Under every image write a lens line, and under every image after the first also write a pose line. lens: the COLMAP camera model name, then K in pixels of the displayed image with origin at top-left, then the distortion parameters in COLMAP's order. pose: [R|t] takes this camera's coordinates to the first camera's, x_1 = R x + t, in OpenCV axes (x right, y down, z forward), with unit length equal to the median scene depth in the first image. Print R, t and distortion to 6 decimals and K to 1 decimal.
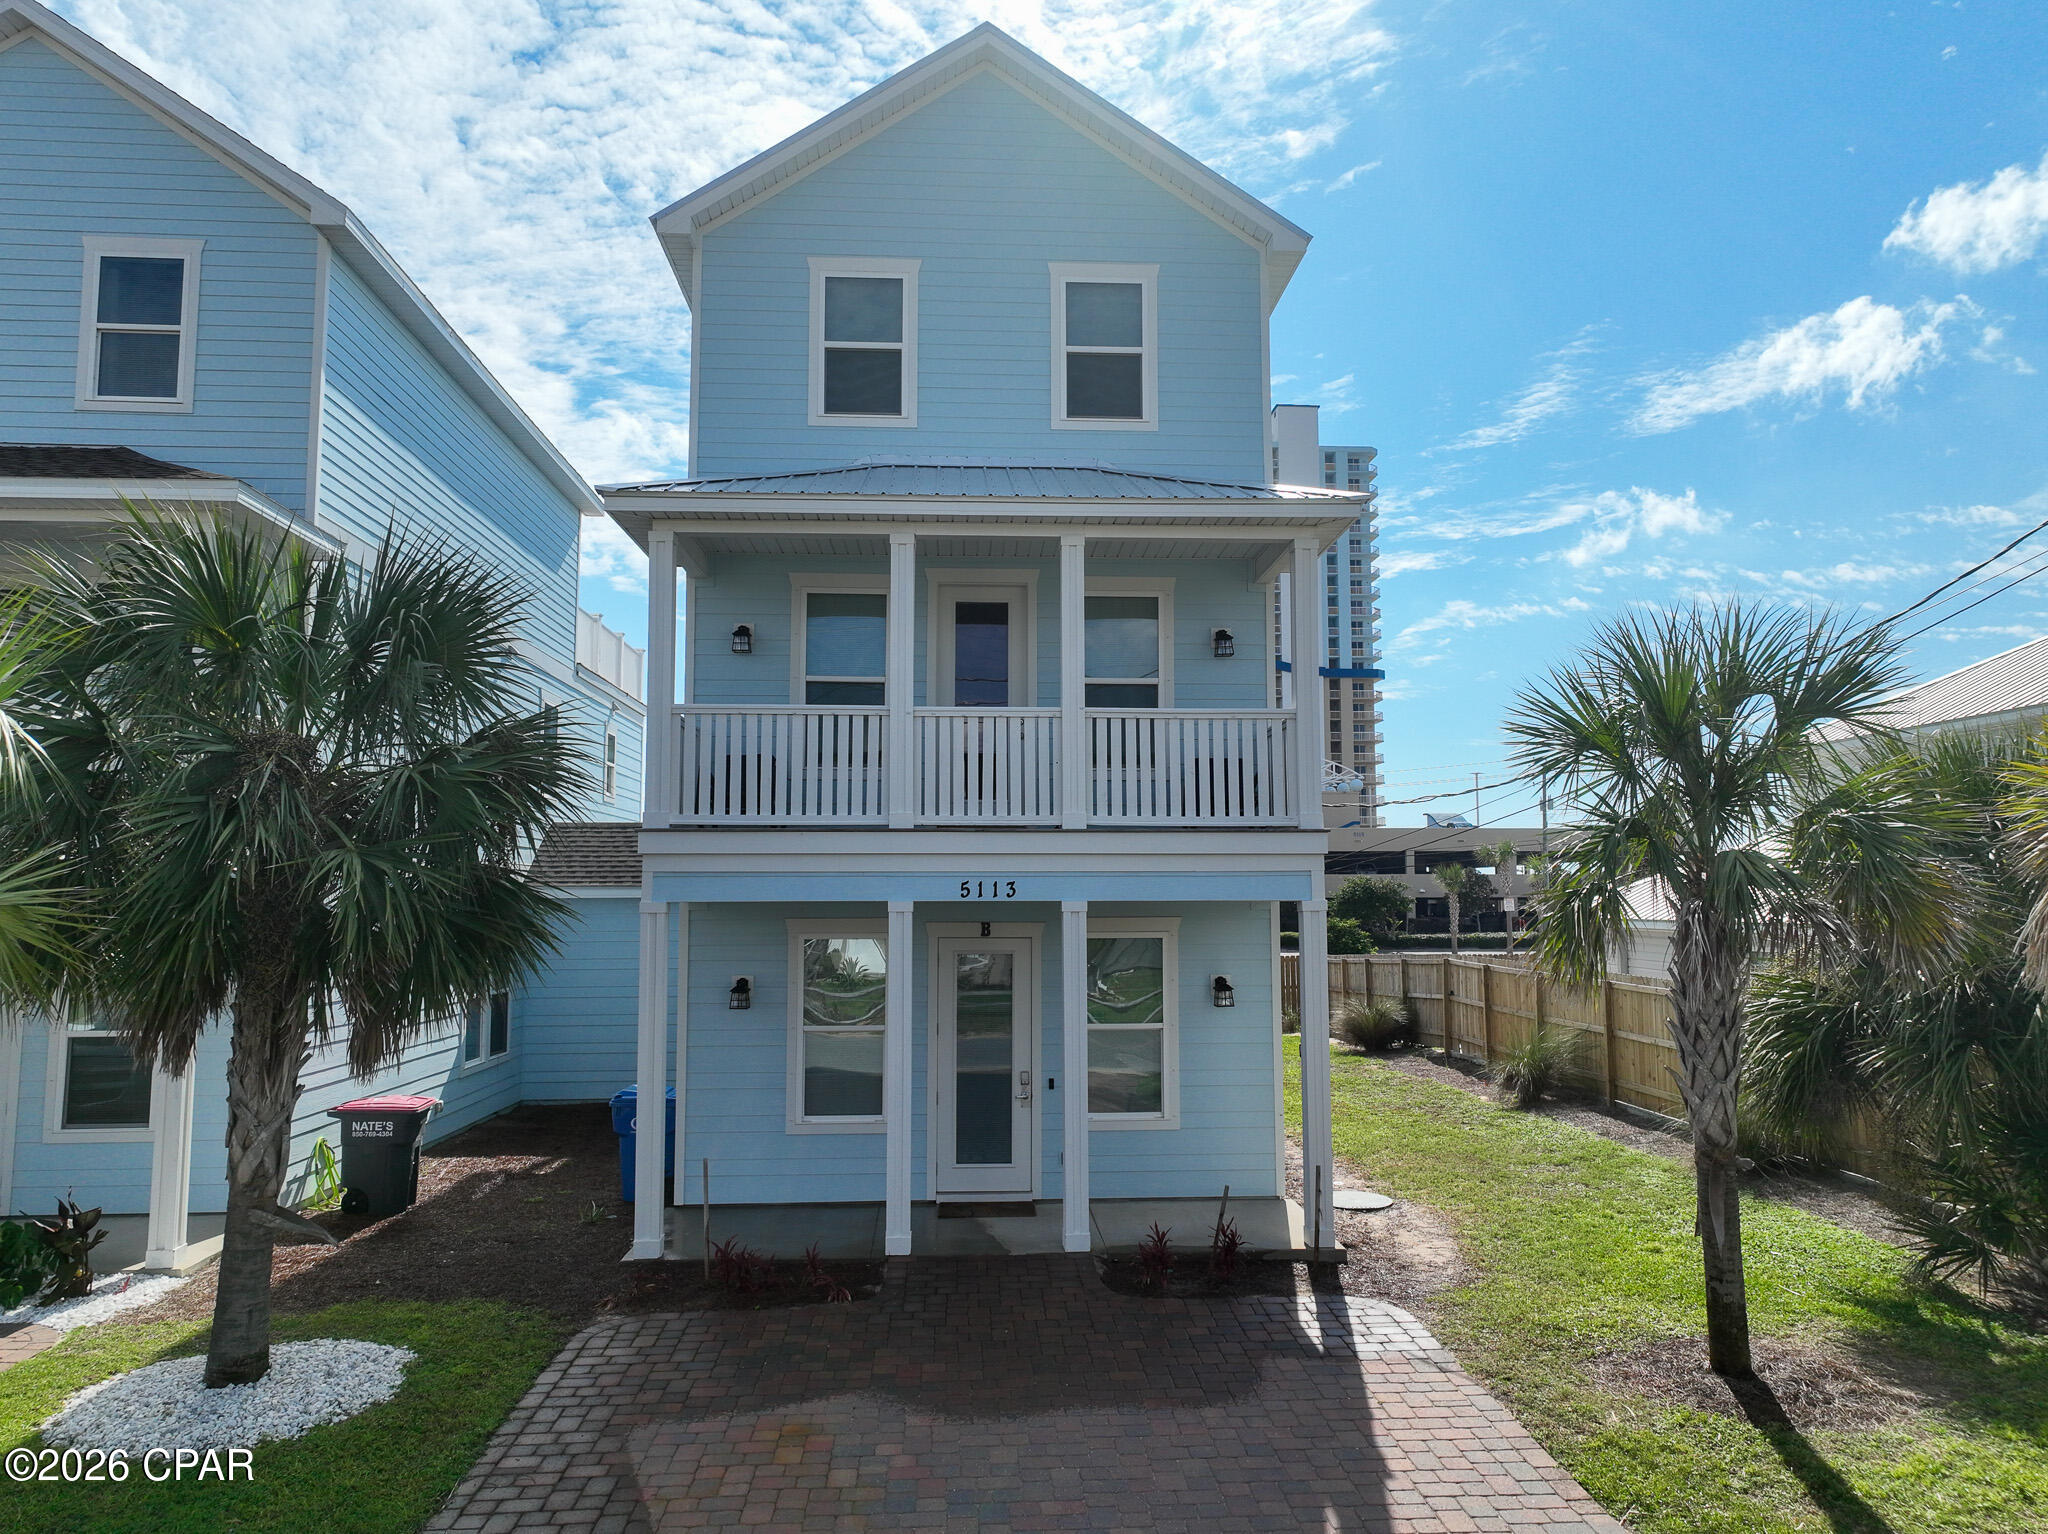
lens RADIAL K [[1442.3, 0, 1035.6], [0, 1442.3, 764.1], [0, 0, 1]] dist [-0.007789, 0.024504]
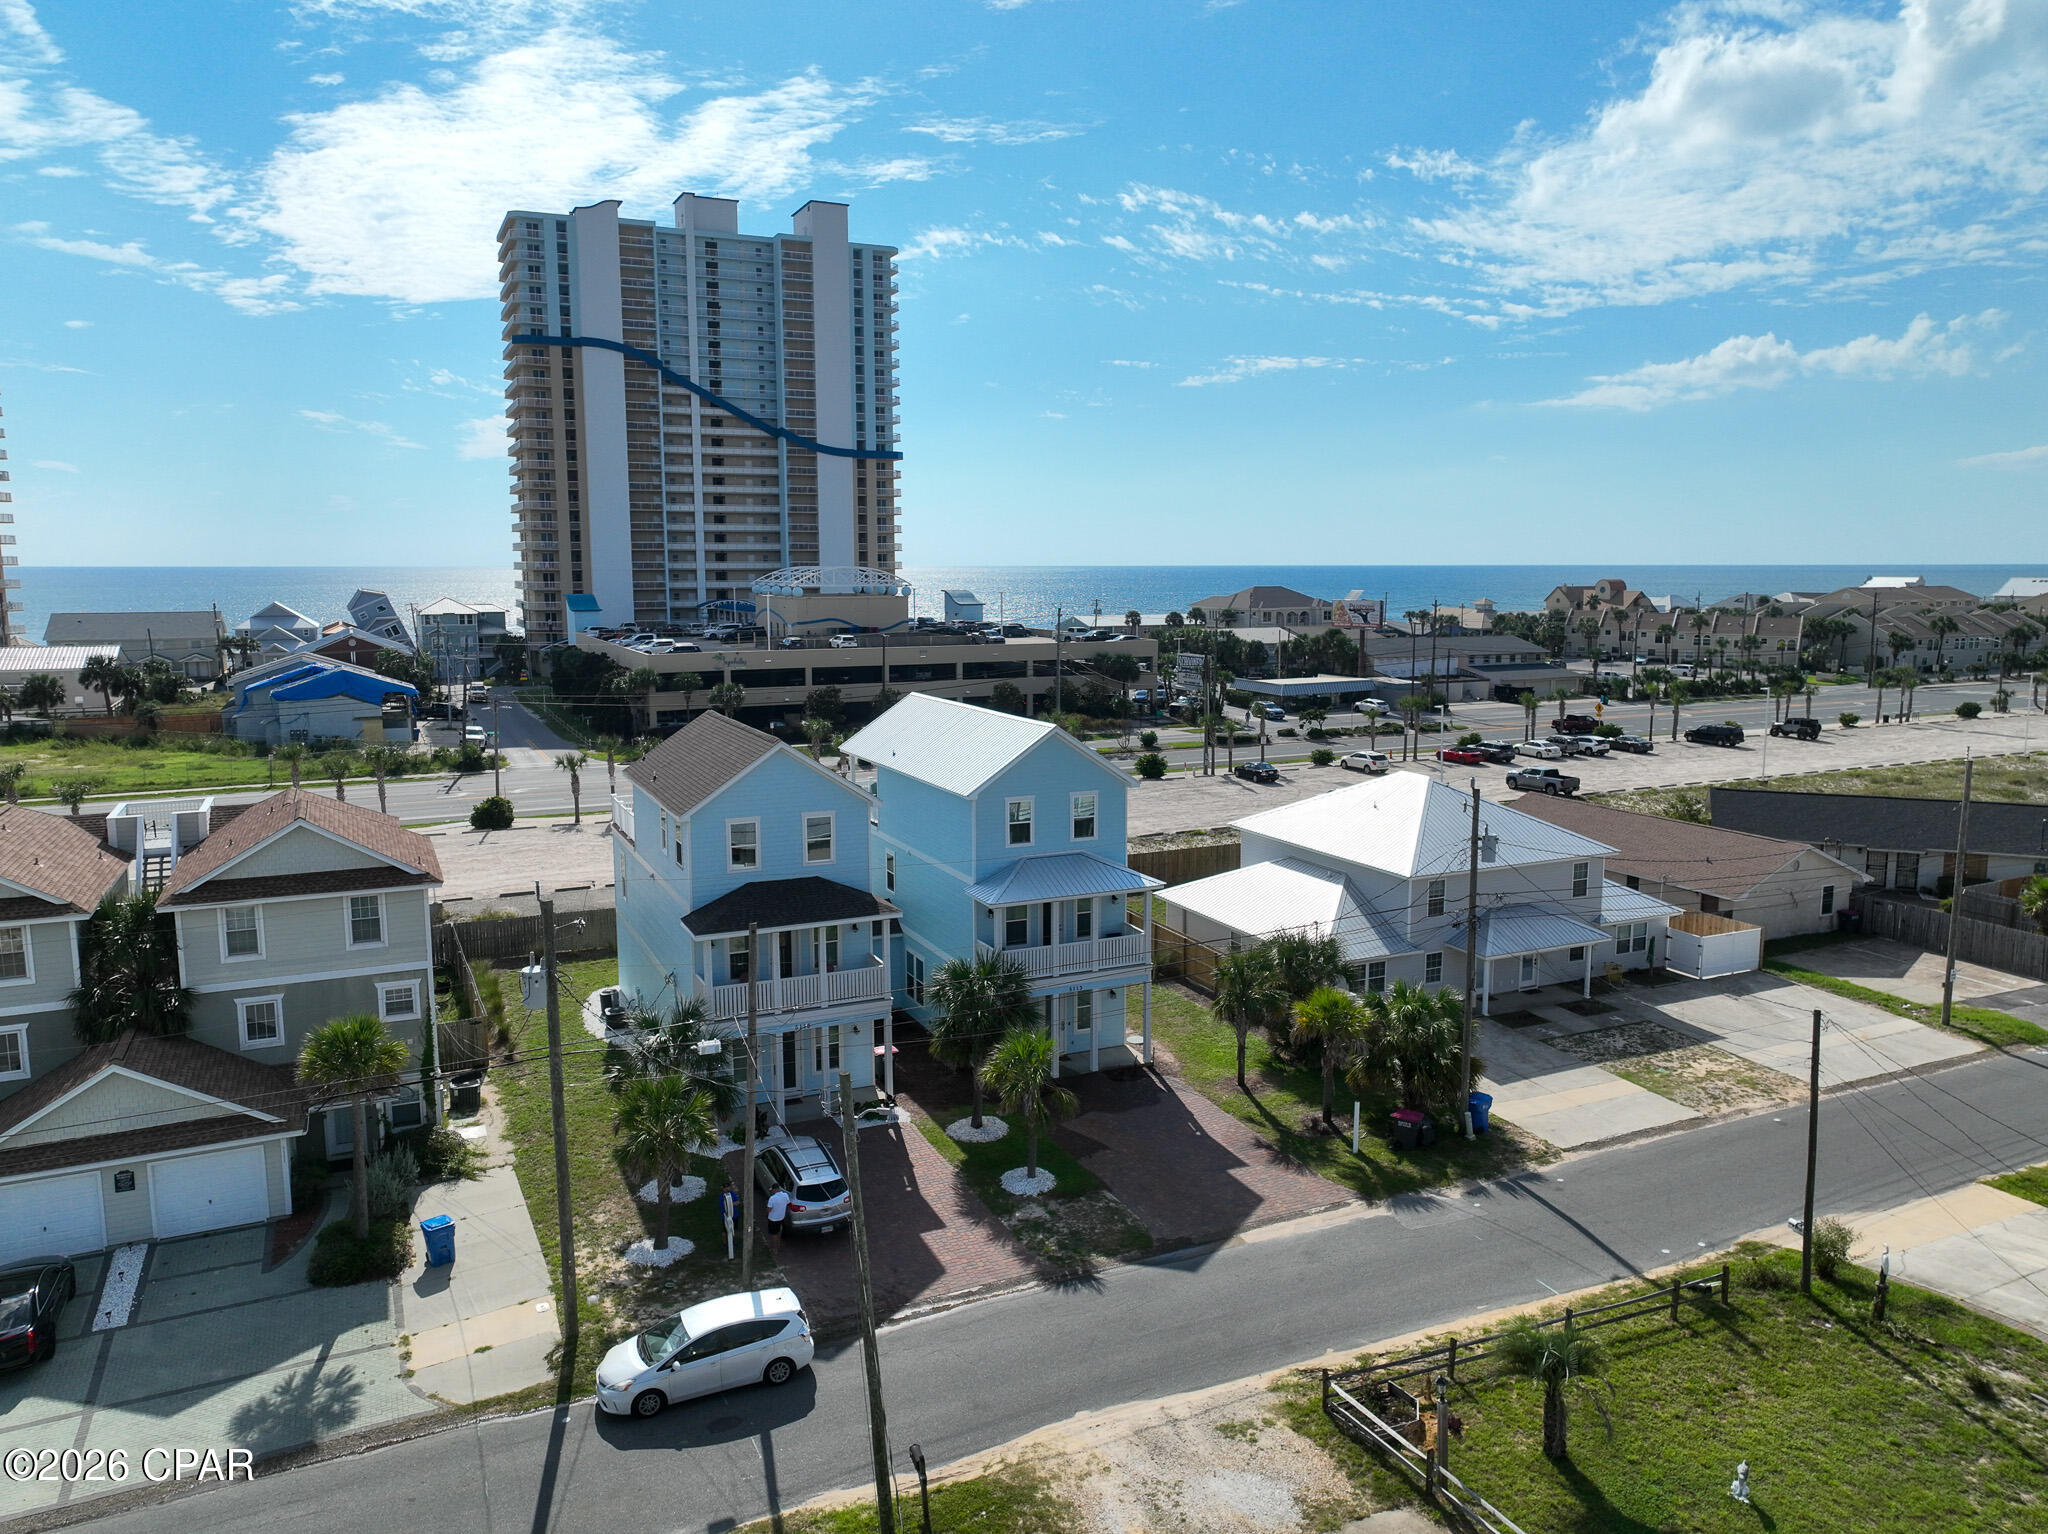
lens RADIAL K [[1442.3, 0, 1034.0], [0, 1442.3, 769.9], [0, 0, 1]] dist [-0.007789, 0.024504]
pose [[0.930575, -0.052208, 0.362359, -1.350025], [-0.034529, 0.972851, 0.228842, -1.224478], [-0.364469, -0.225467, 0.903508, -2.100418]]
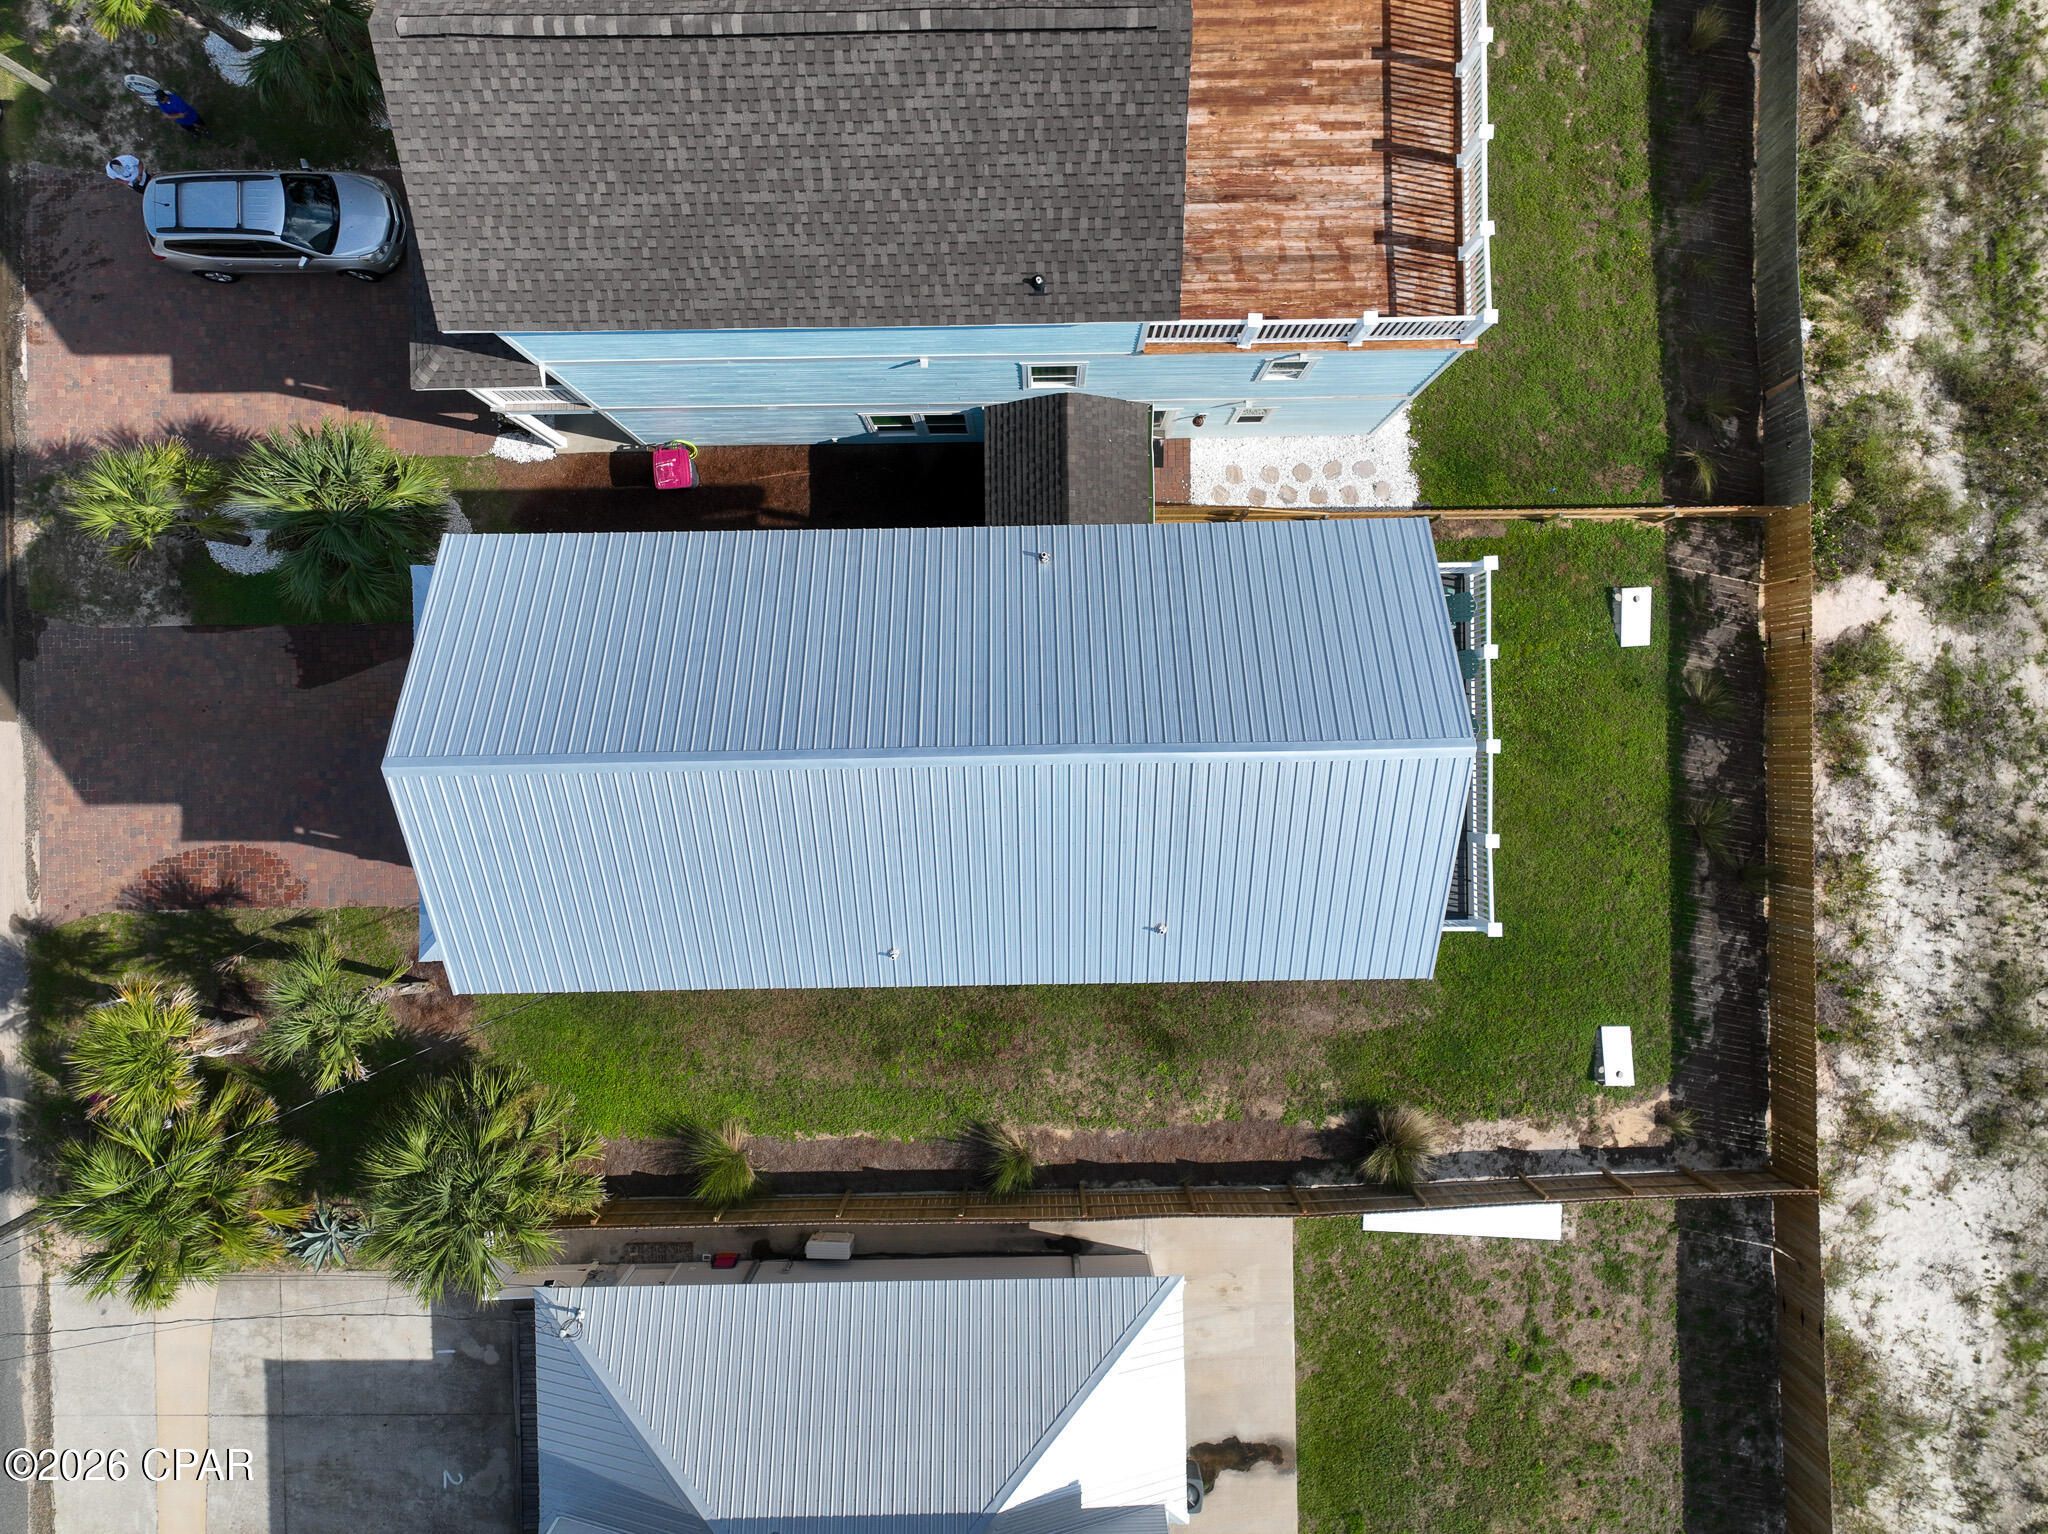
lens RADIAL K [[1442.3, 0, 1021.0], [0, 1442.3, 763.9], [0, 0, 1]] dist [-0.007789, 0.024504]
pose [[-0.044203, 0.998859, 0.018056, -0.095019], [0.094665, -0.013804, 0.995413, -1.802142], [0.994527, 0.045710, -0.093947, 1.742516]]
